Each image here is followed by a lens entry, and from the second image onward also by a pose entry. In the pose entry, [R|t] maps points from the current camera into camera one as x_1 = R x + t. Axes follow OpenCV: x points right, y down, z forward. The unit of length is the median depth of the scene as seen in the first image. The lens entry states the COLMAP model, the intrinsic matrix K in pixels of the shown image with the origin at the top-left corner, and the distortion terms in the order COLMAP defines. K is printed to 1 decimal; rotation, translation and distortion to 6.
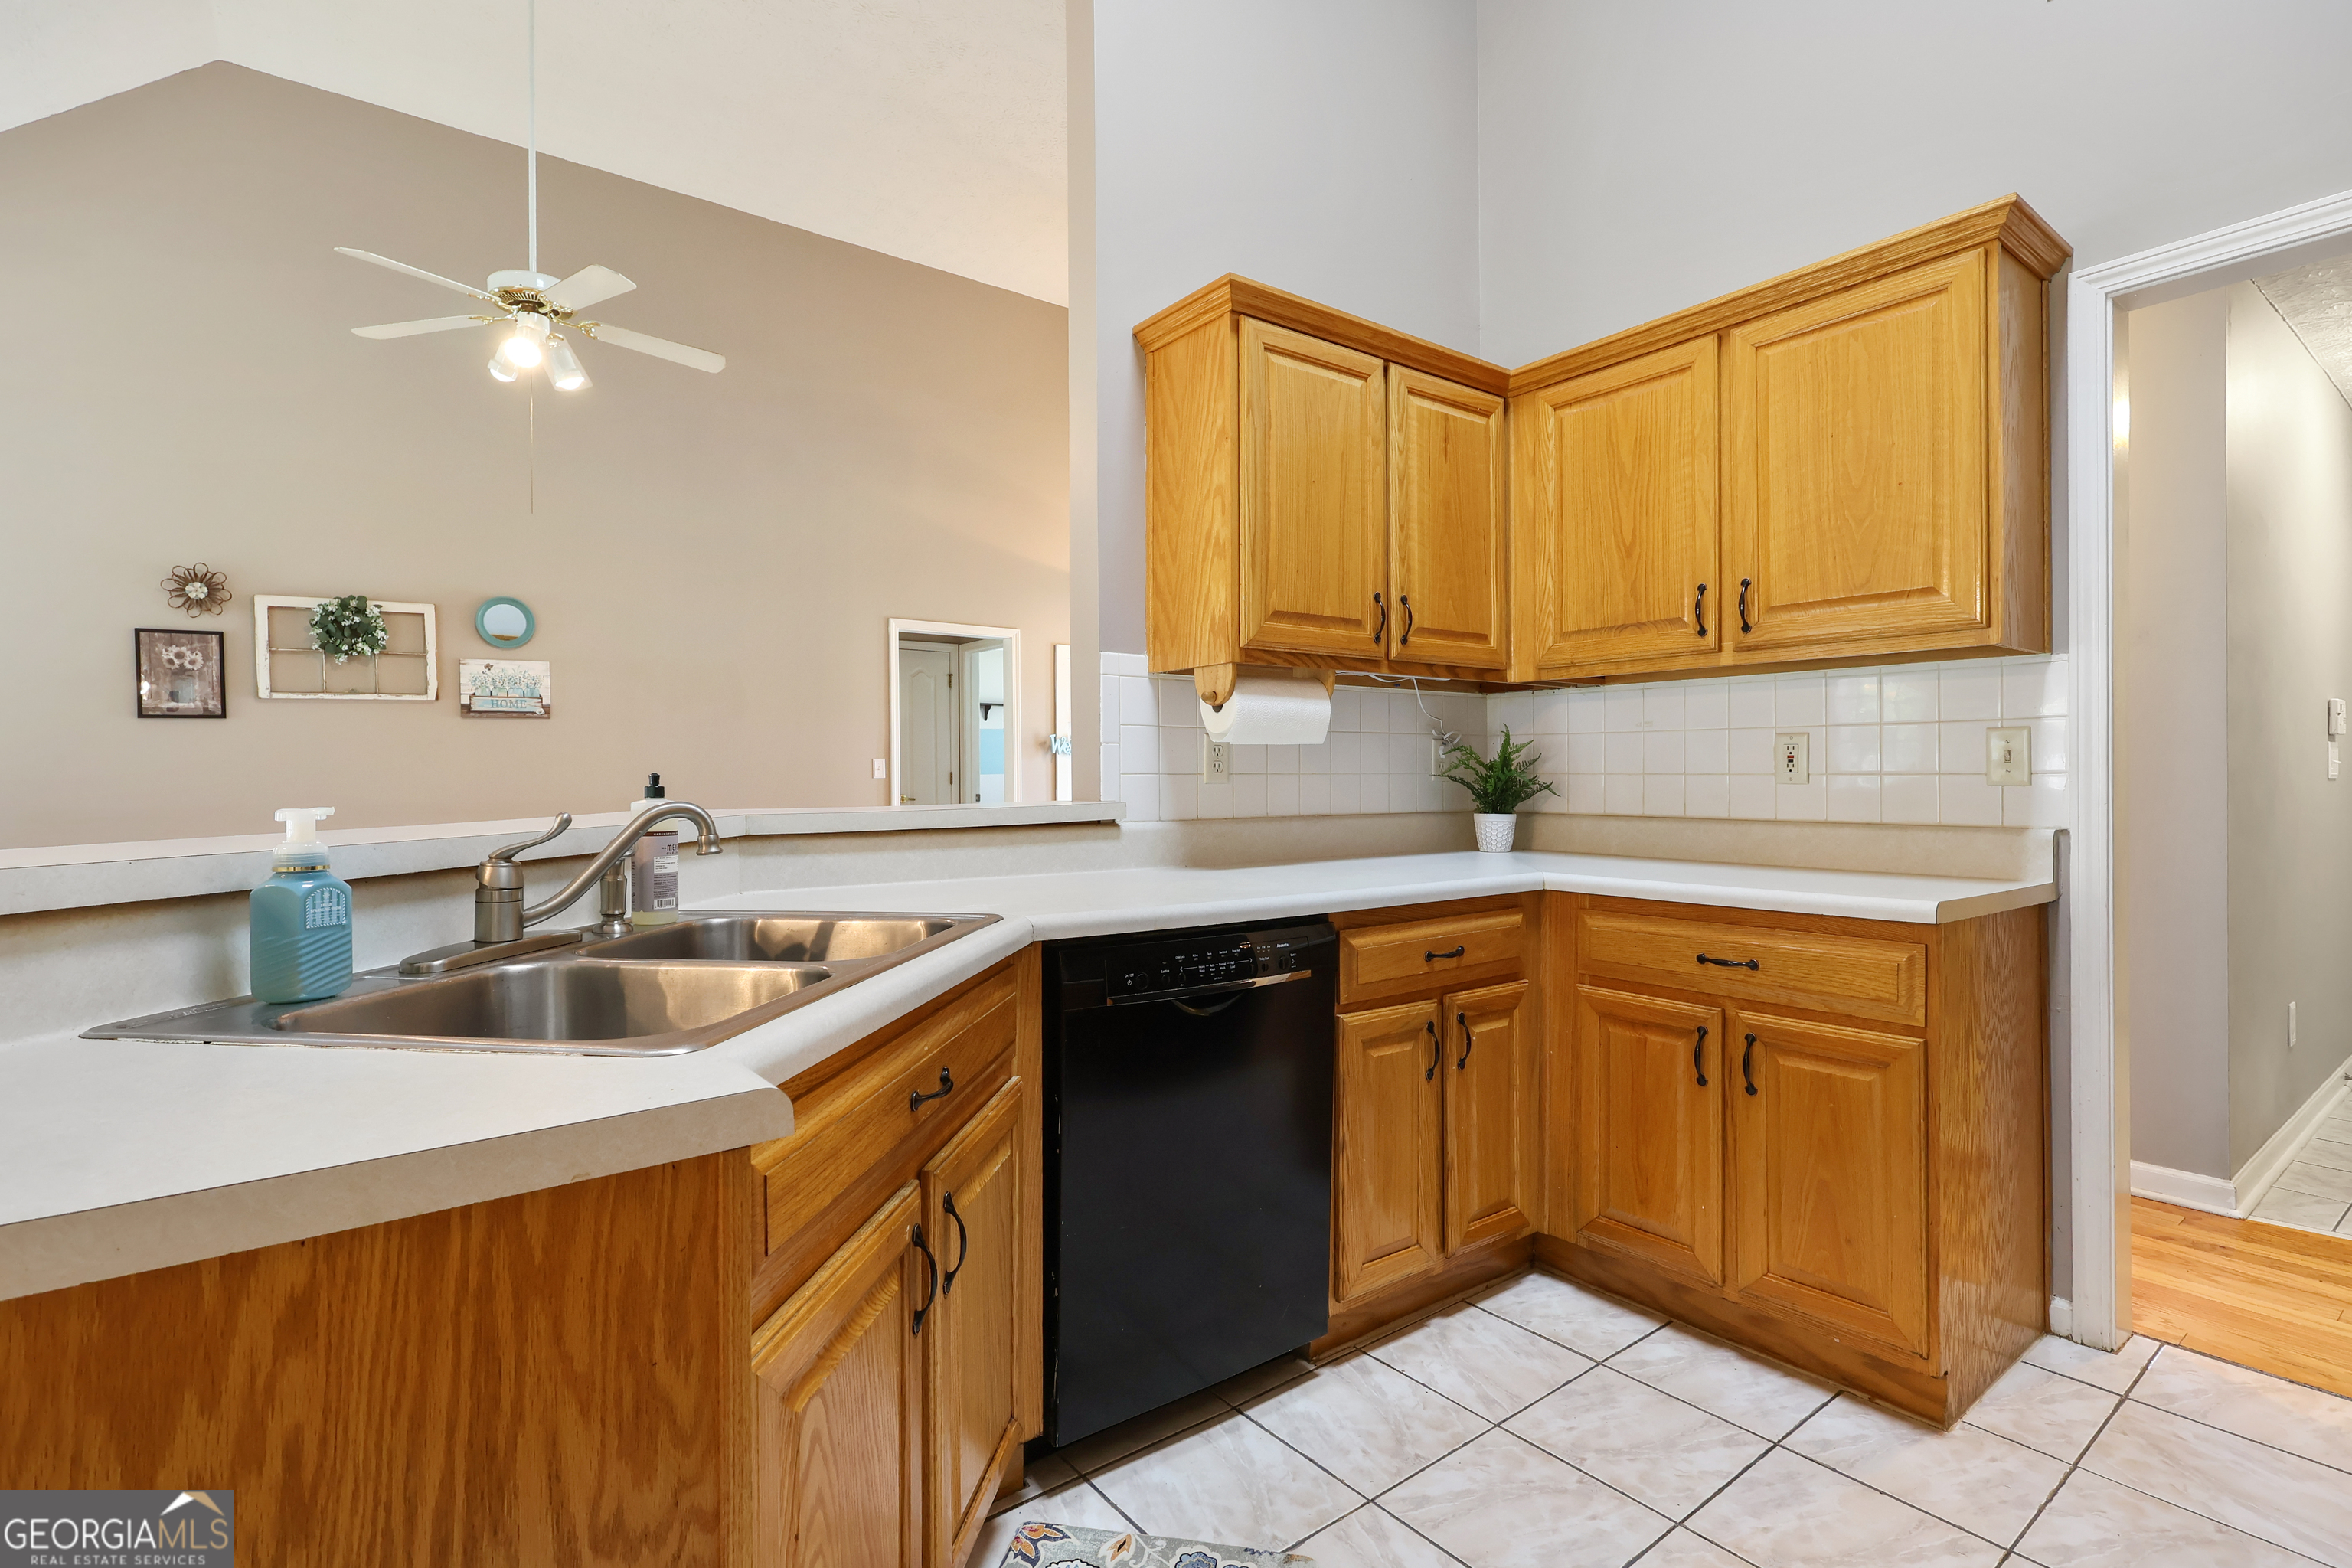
lens RADIAL K [[1104.4, 0, 1174.1], [0, 1104.4, 774.7], [0, 0, 1]] dist [0.000625, 0.000214]
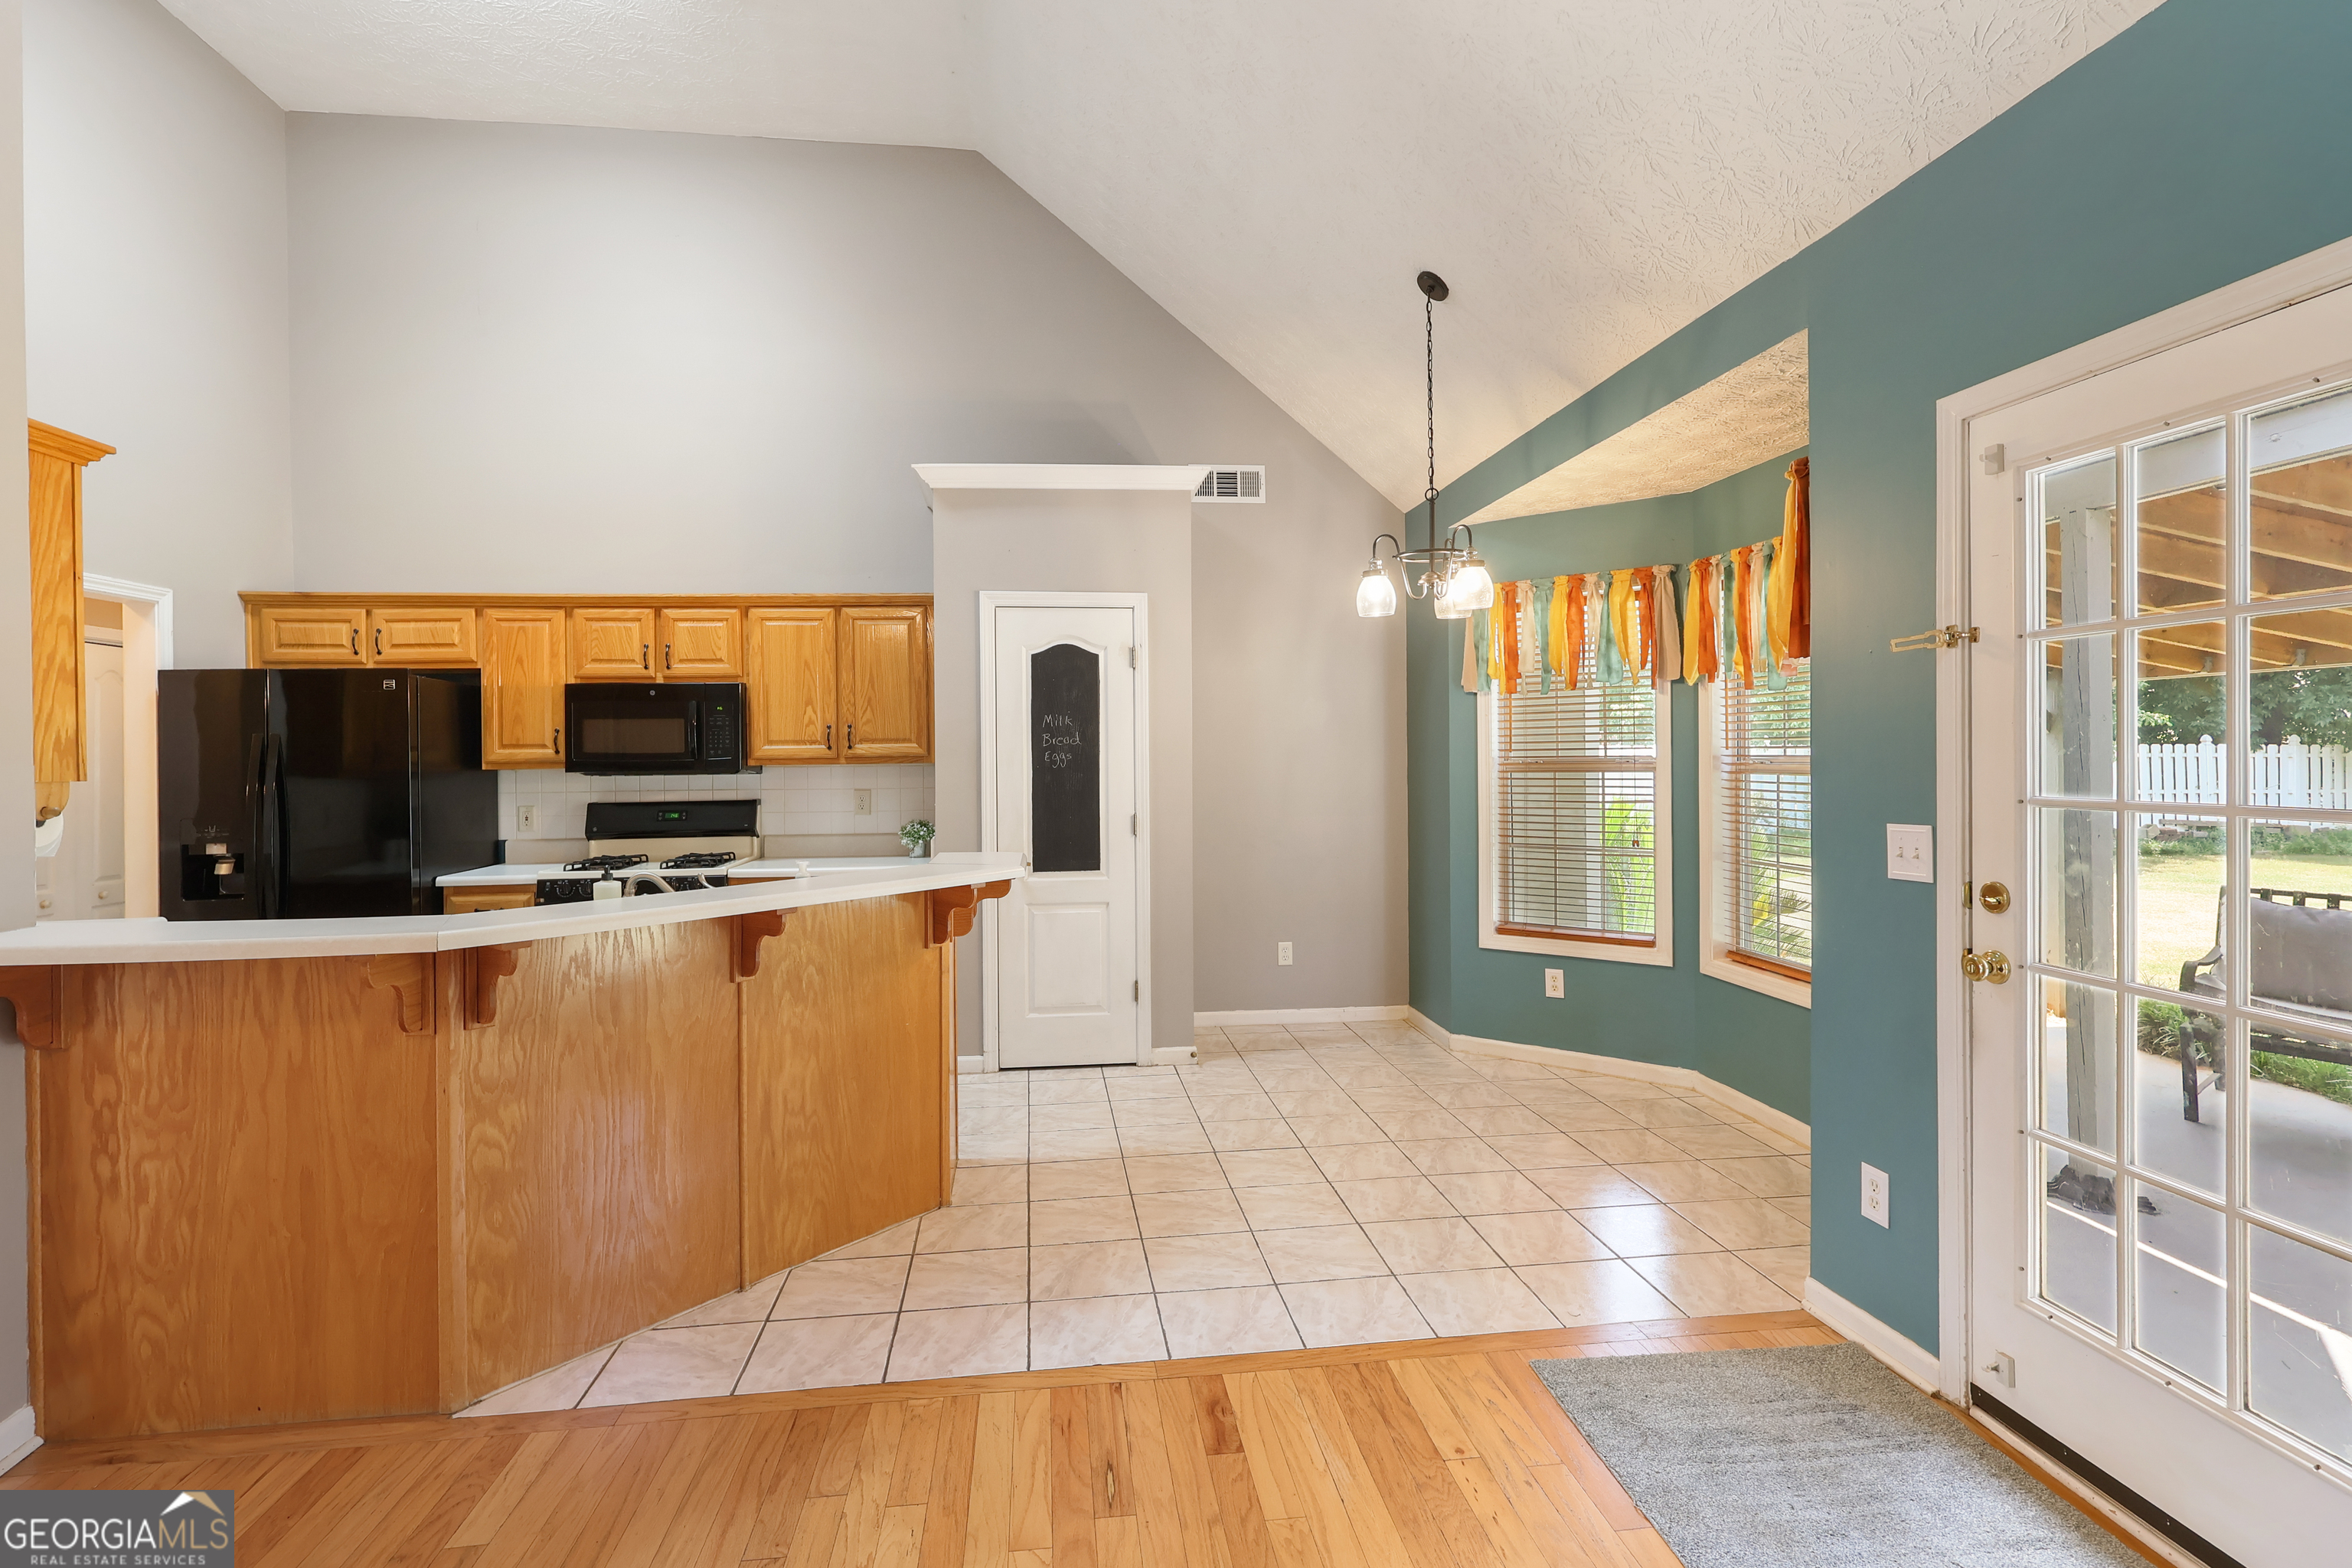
lens RADIAL K [[1097.7, 0, 1168.1], [0, 1097.7, 754.0], [0, 0, 1]] dist [0.000554, 0.001008]
pose [[-0.860833, 0.017283, 0.508594, -1.420913], [0.017539, 0.999837, -0.004289, -0.103262], [-0.508586, 0.005228, -0.860996, 1.372724]]
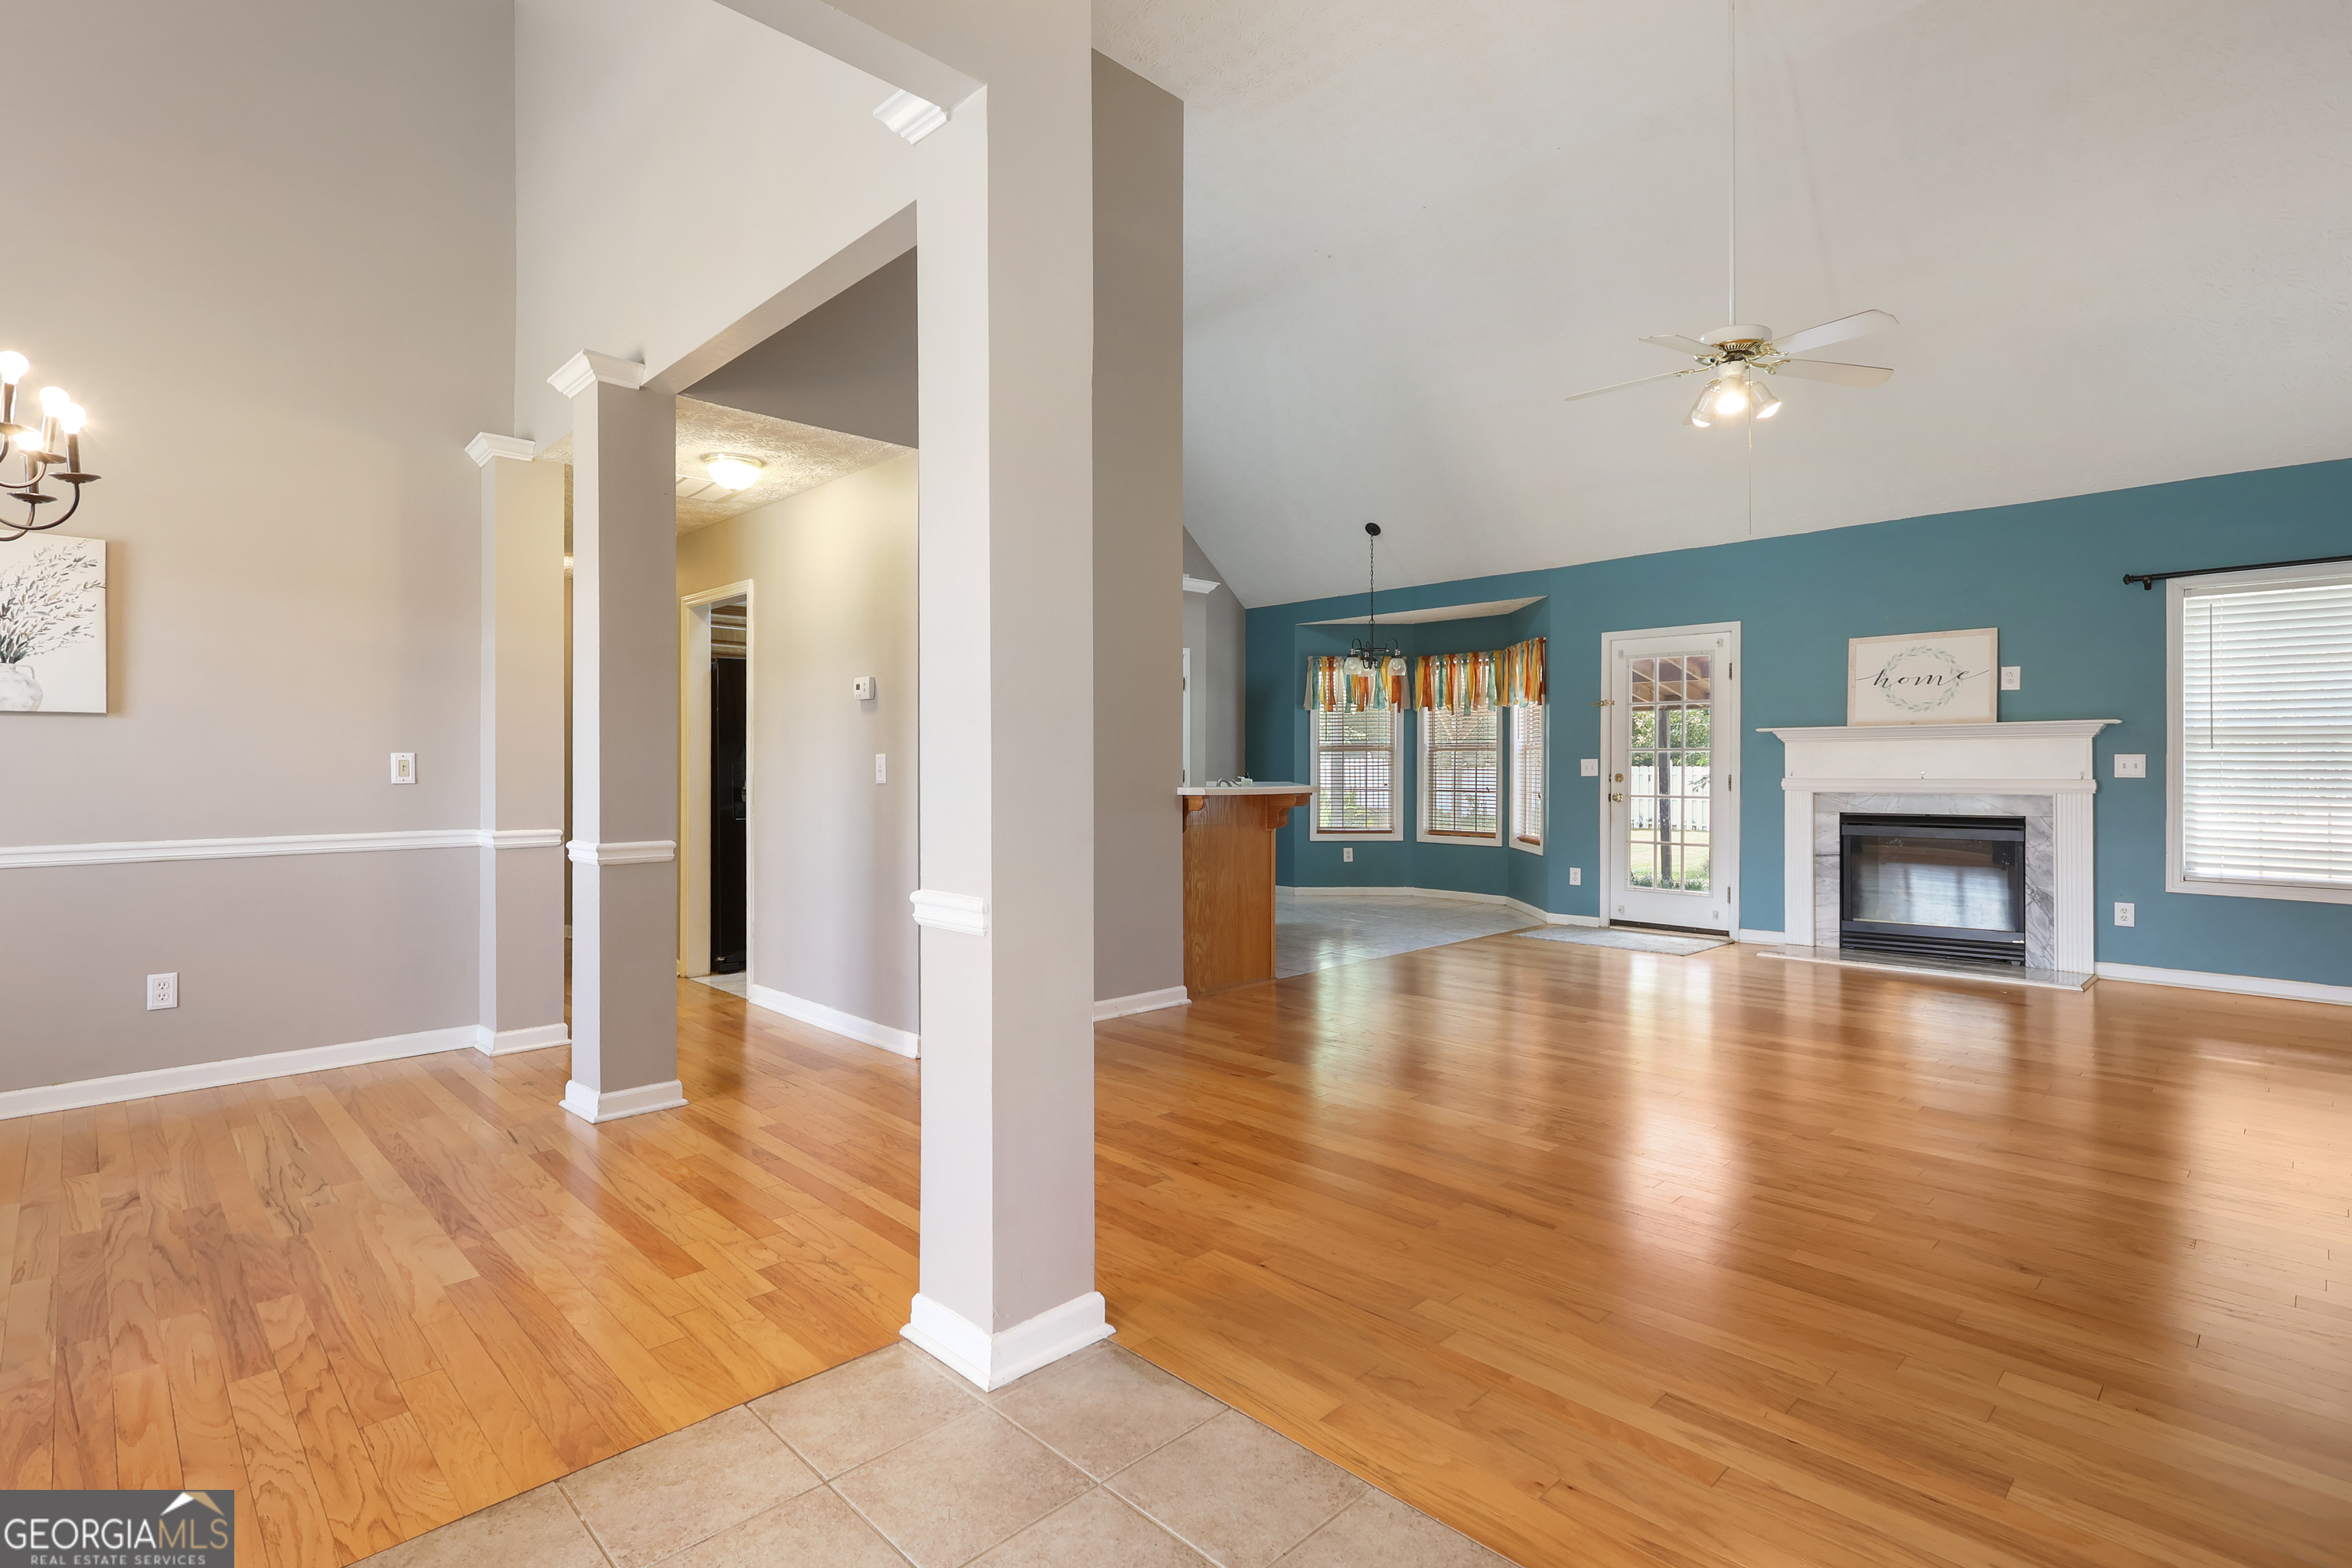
lens RADIAL K [[1122.6, 0, 1158.8], [0, 1122.6, 761.9], [0, 0, 1]] dist [-0.000936, -0.000232]
pose [[-0.993447, 0.005322, -0.114166, 0.209821], [0.005517, 0.999984, -0.001398, -0.023047], [0.114157, -0.002019, -0.993461, 3.405791]]
